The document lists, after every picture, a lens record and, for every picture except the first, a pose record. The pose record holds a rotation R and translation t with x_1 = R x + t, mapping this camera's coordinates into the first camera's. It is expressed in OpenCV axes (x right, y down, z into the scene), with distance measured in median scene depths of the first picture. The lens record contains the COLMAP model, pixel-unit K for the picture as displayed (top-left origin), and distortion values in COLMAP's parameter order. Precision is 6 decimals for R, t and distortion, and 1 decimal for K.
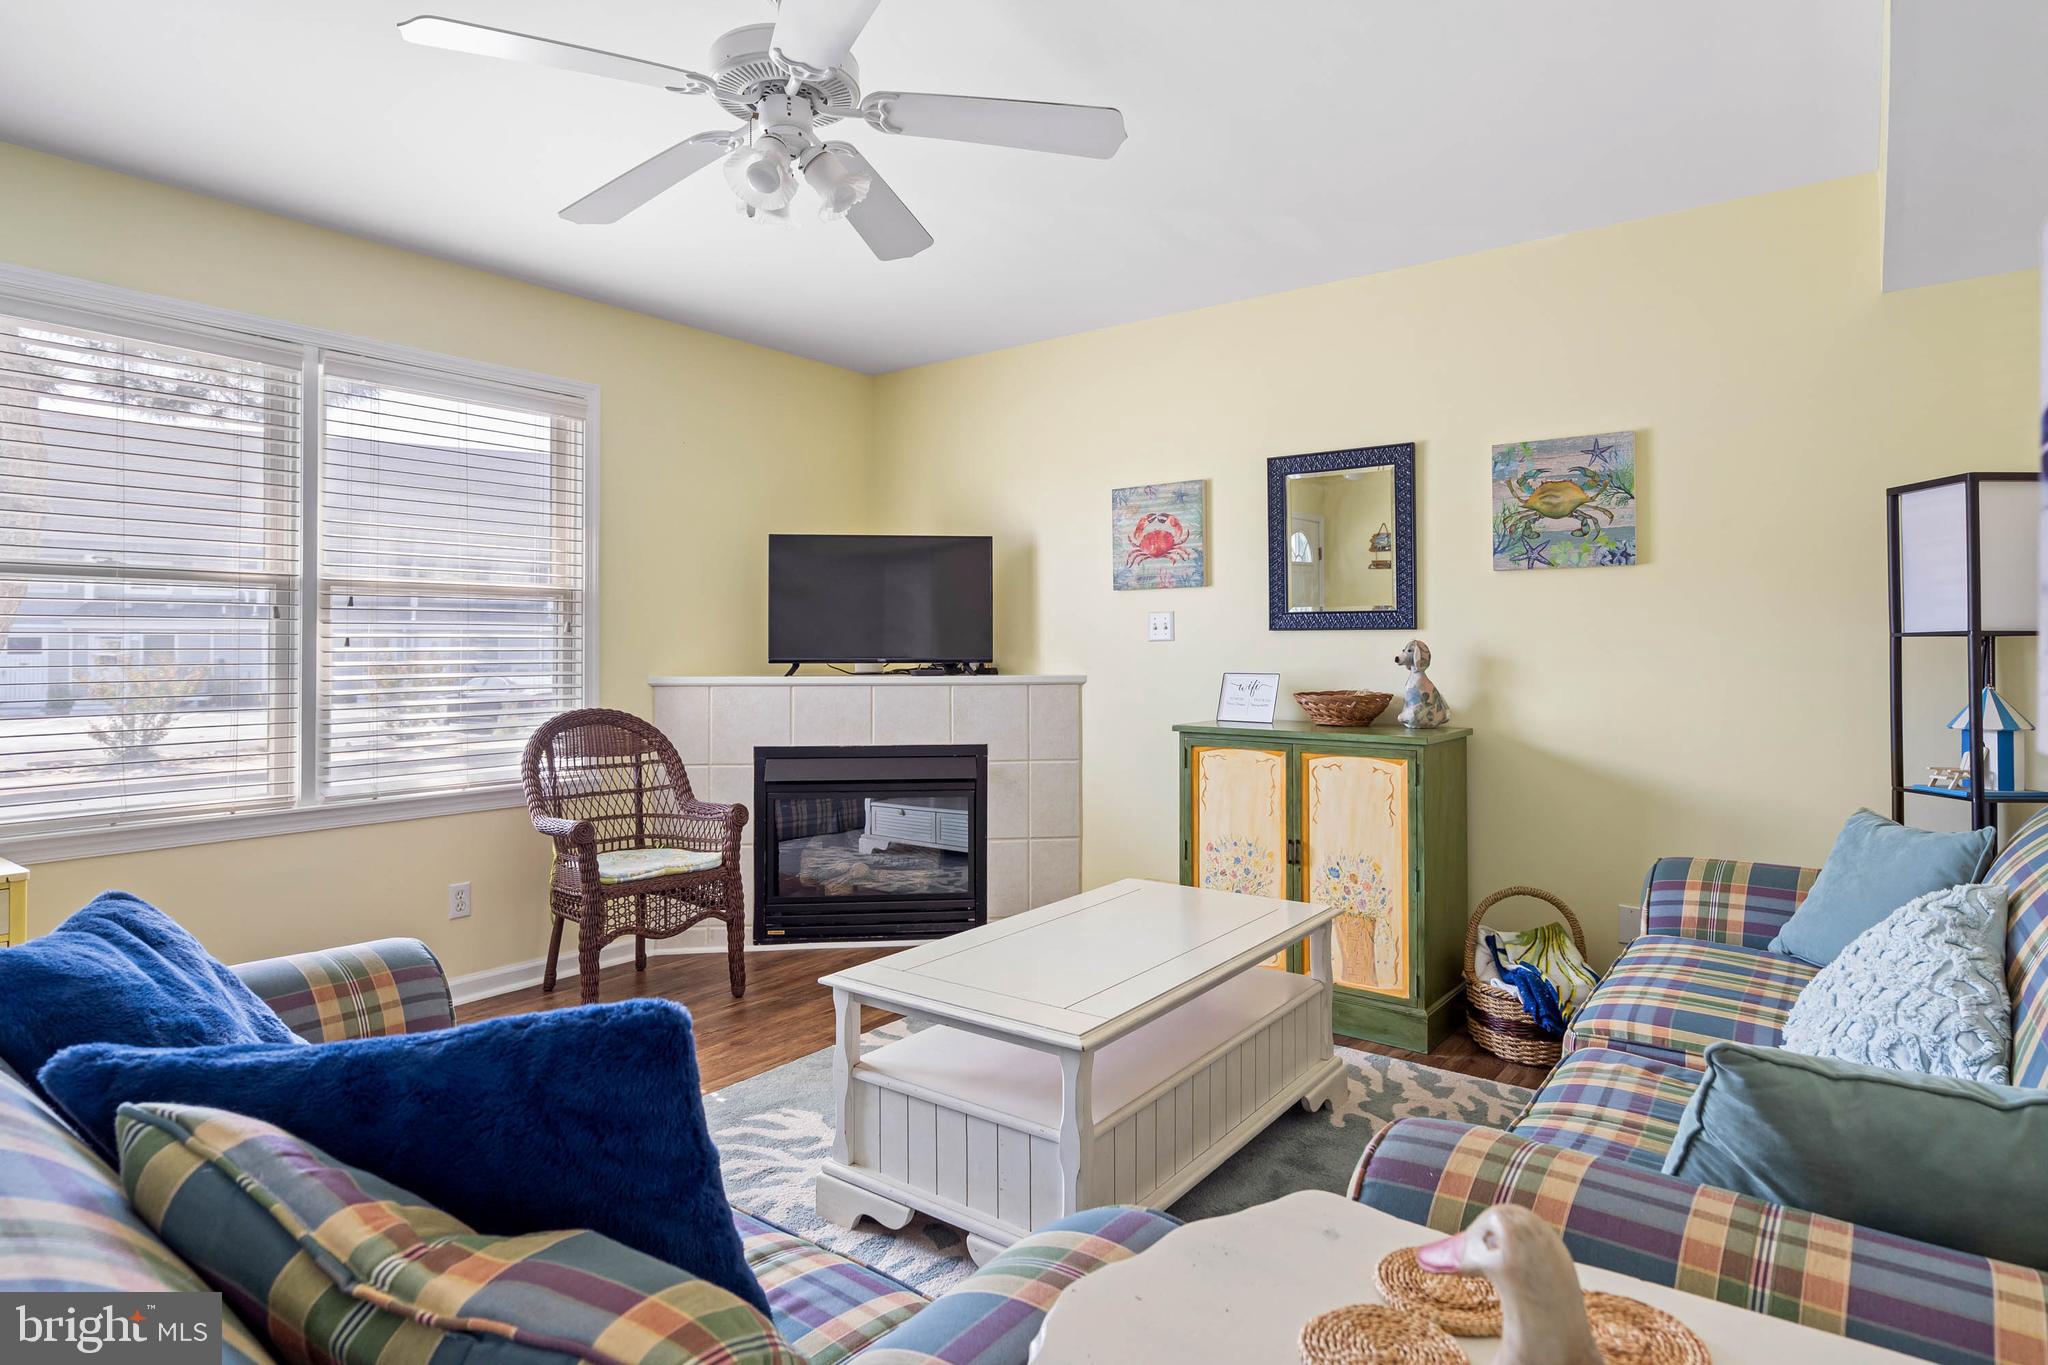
lens RADIAL K [[1124.1, 0, 1014.4], [0, 1124.1, 627.1], [0, 0, 1]] dist [0.006149, -0.000199]
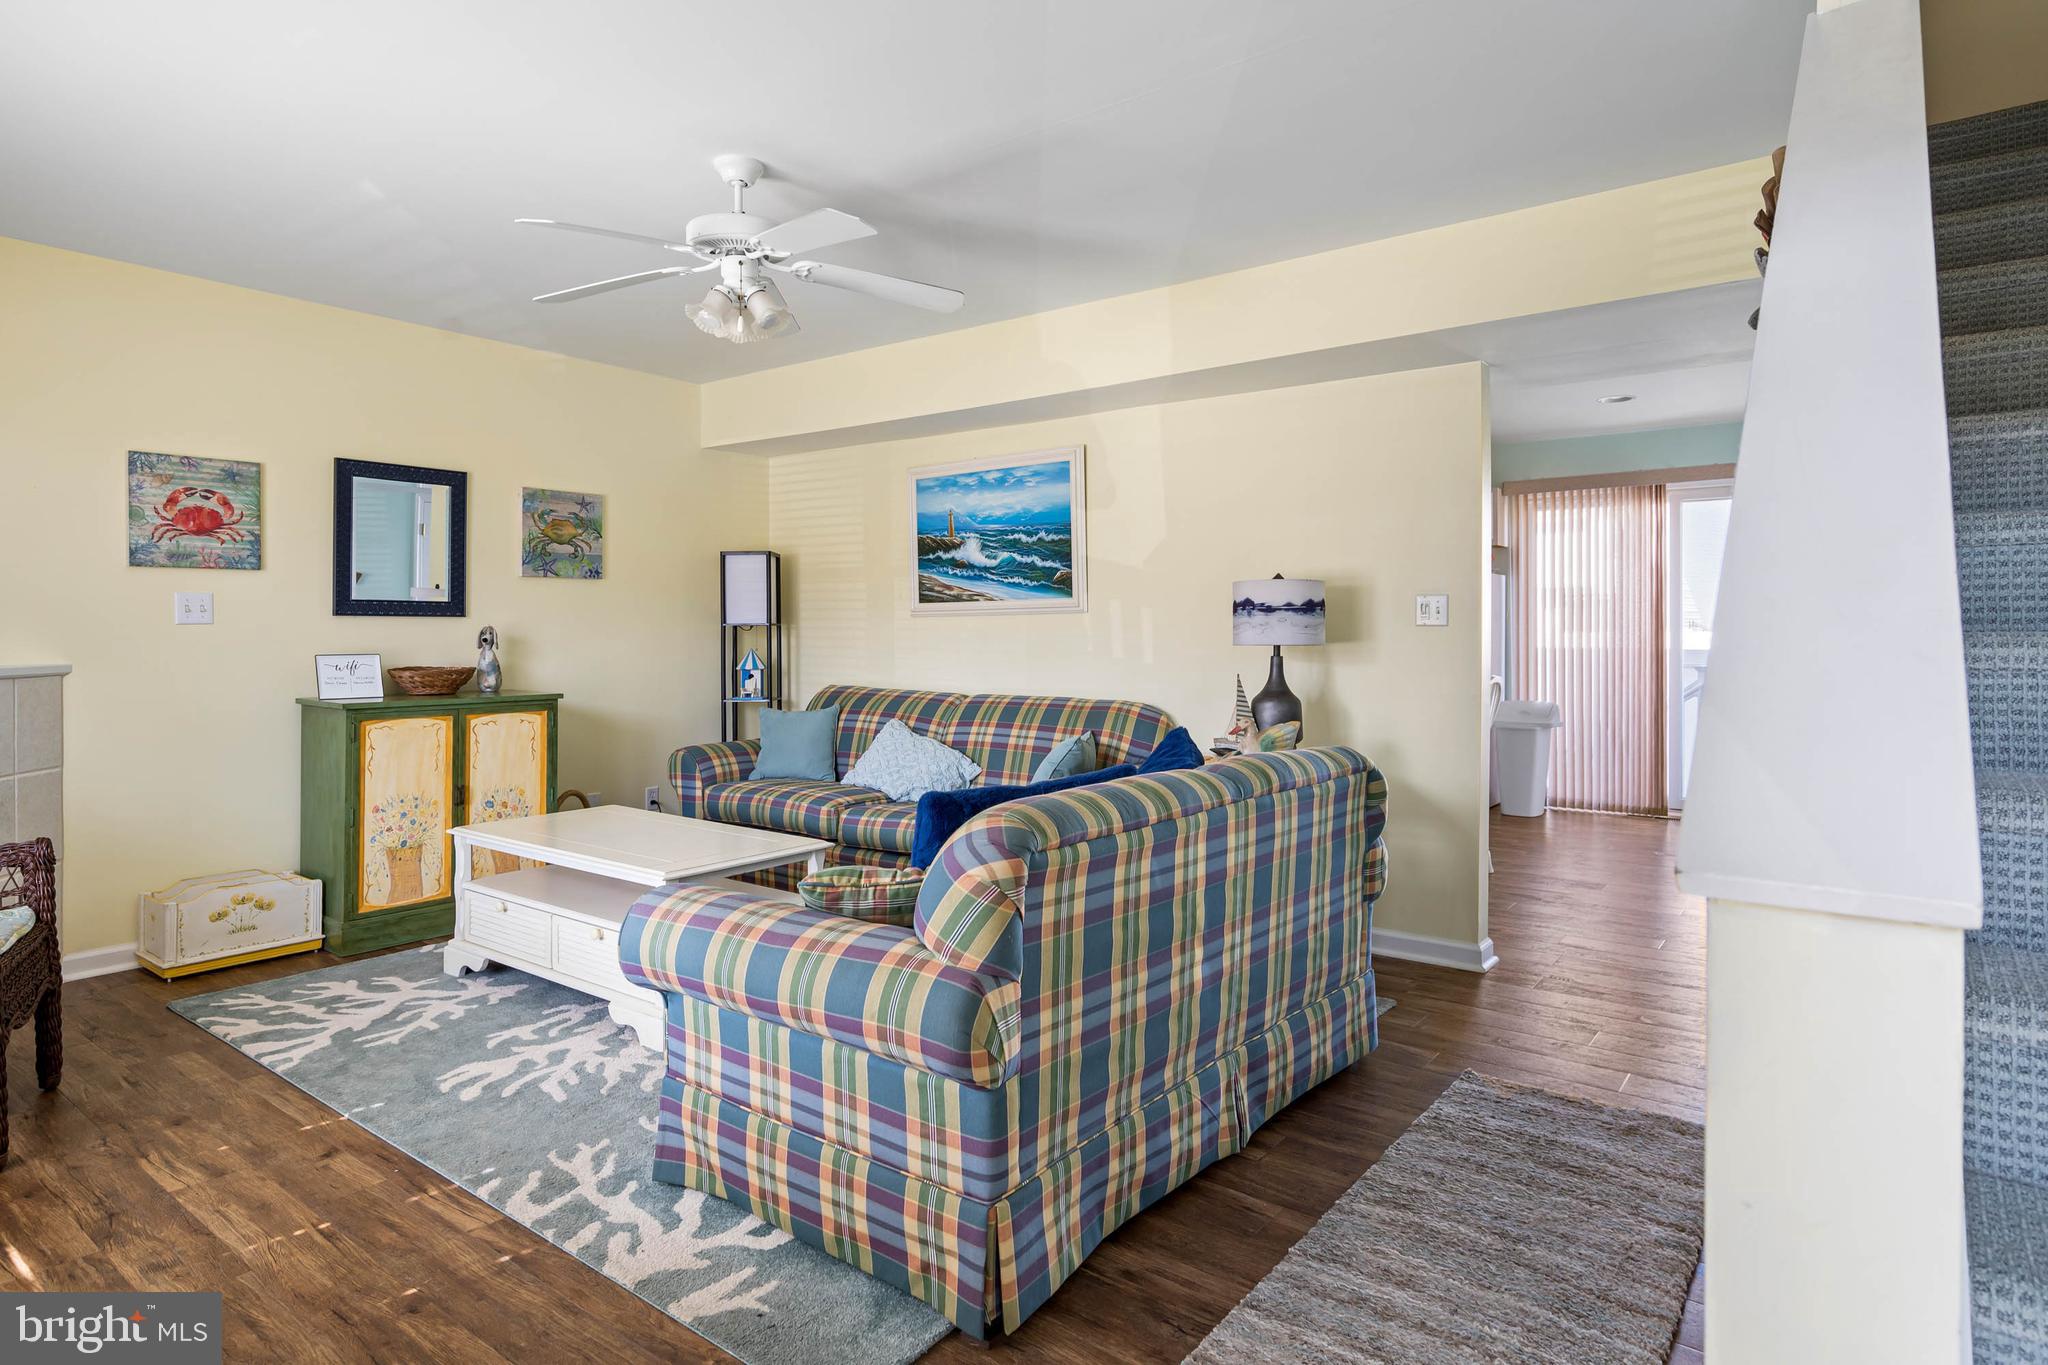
lens RADIAL K [[1124.1, 0, 1008.5], [0, 1124.1, 630.9], [0, 0, 1]] dist [0.006149, -0.000199]
pose [[0.017373, 0.001129, 0.999848, -0.938060], [-0.017158, 0.999852, -0.000831, 0.008354], [-0.999702, -0.017141, 0.017389, 0.357248]]
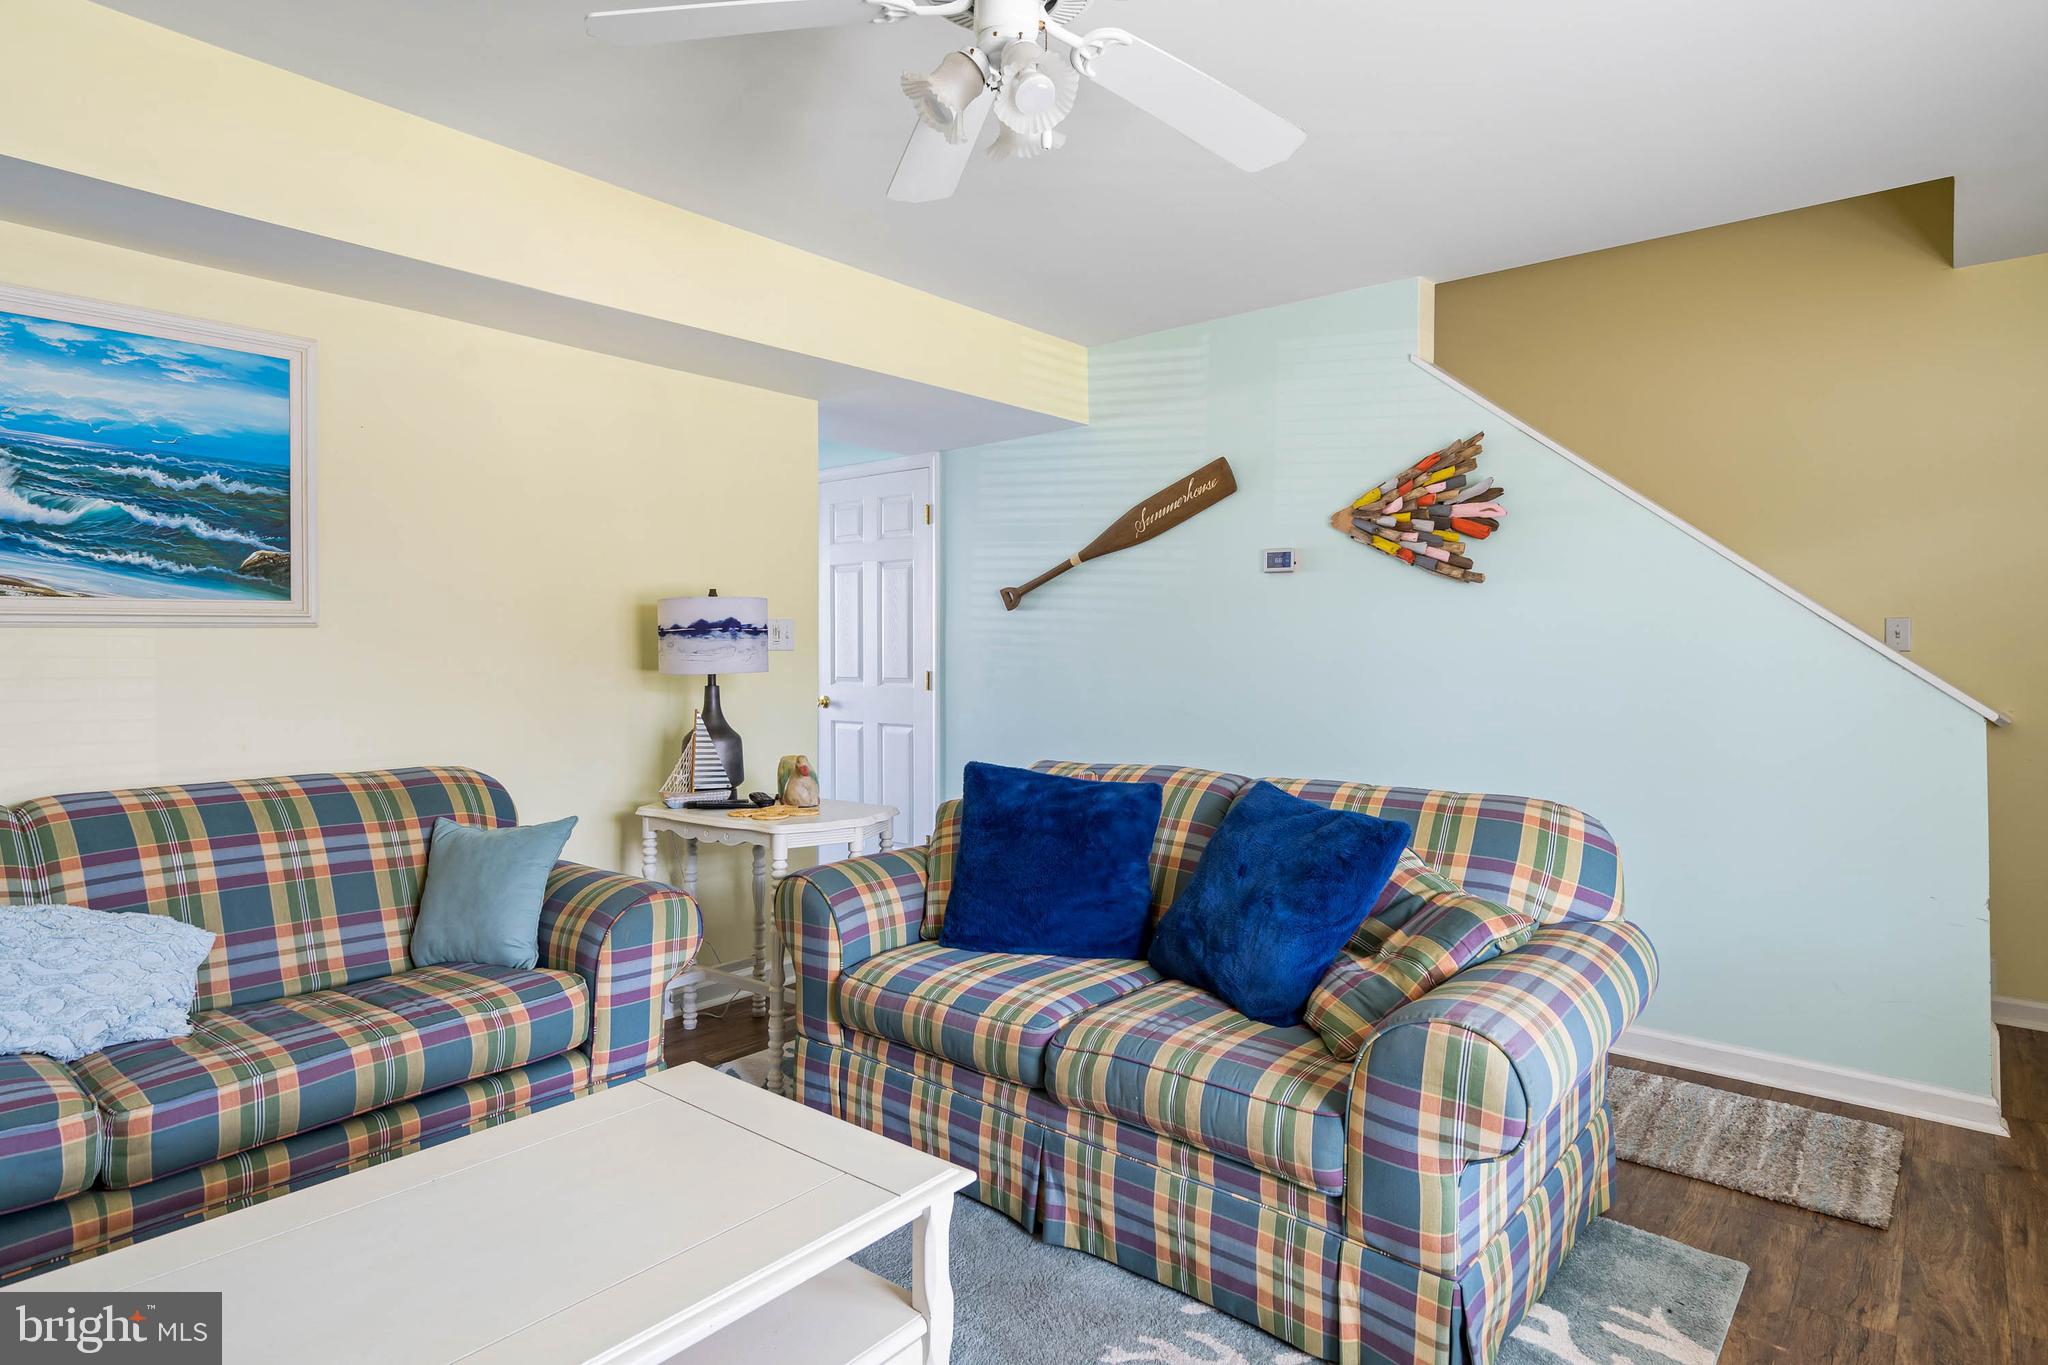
lens RADIAL K [[1124.1, 0, 1033.8], [0, 1124.1, 647.8], [0, 0, 1]] dist [0.006149, -0.000199]
pose [[-0.998640, -0.000219, 0.052141, -0.147402], [-0.001088, 0.999861, -0.016632, 0.010920], [-0.052130, -0.016666, -0.998501, 1.040826]]
